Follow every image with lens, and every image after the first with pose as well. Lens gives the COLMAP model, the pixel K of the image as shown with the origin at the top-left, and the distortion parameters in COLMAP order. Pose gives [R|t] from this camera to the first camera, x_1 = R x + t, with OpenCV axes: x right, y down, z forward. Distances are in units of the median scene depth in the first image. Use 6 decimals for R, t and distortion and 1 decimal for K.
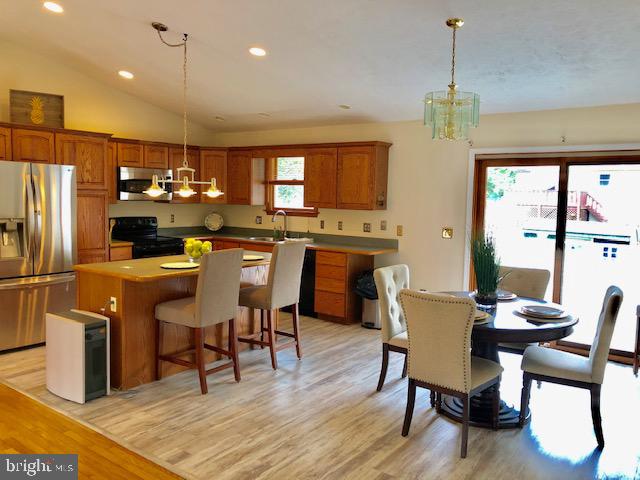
lens RADIAL K [[530.0, 0, 320.0], [0, 530.0, 240.0], [0, 0, 1]] dist [0.033071, -0.007215]
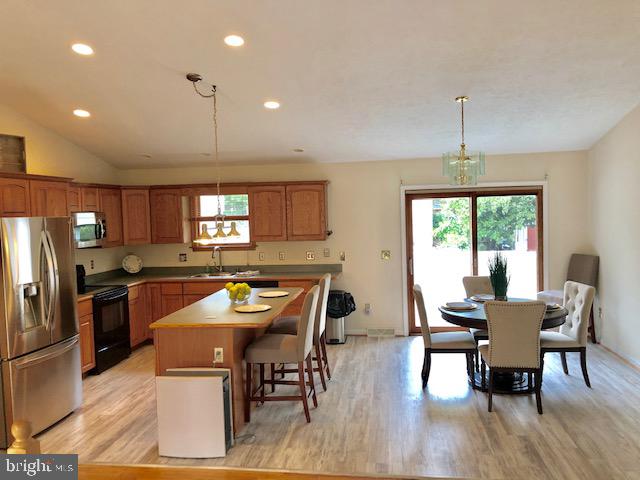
lens RADIAL K [[530.0, 0, 320.0], [0, 530.0, 240.0], [0, 0, 1]] dist [0.033071, -0.007215]
pose [[0.872996, -0.073540, 0.482151, -0.471258], [0.090785, 0.995792, -0.012496, -0.044787], [-0.479203, 0.054681, 0.875999, 0.009701]]
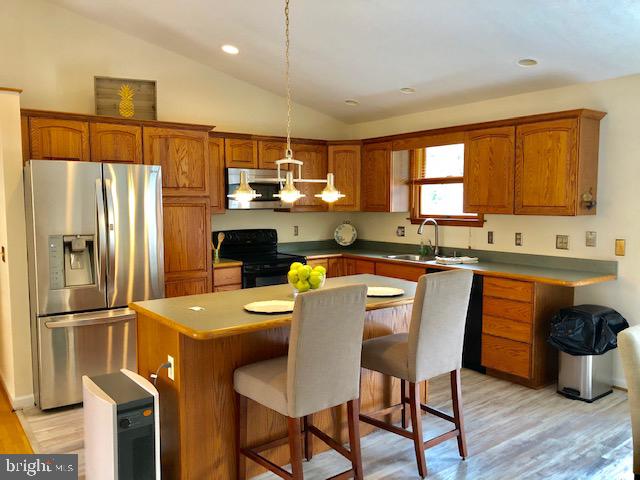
lens RADIAL K [[528.6, 0, 320.0], [0, 528.6, 240.0], [0, 0, 1]] dist [0.109517, -0.189208]
pose [[0.961489, -0.004961, -0.274800, -0.021569], [0.000648, 0.999875, -0.015785, -0.016907], [0.274844, 0.014999, 0.961372, 0.286004]]
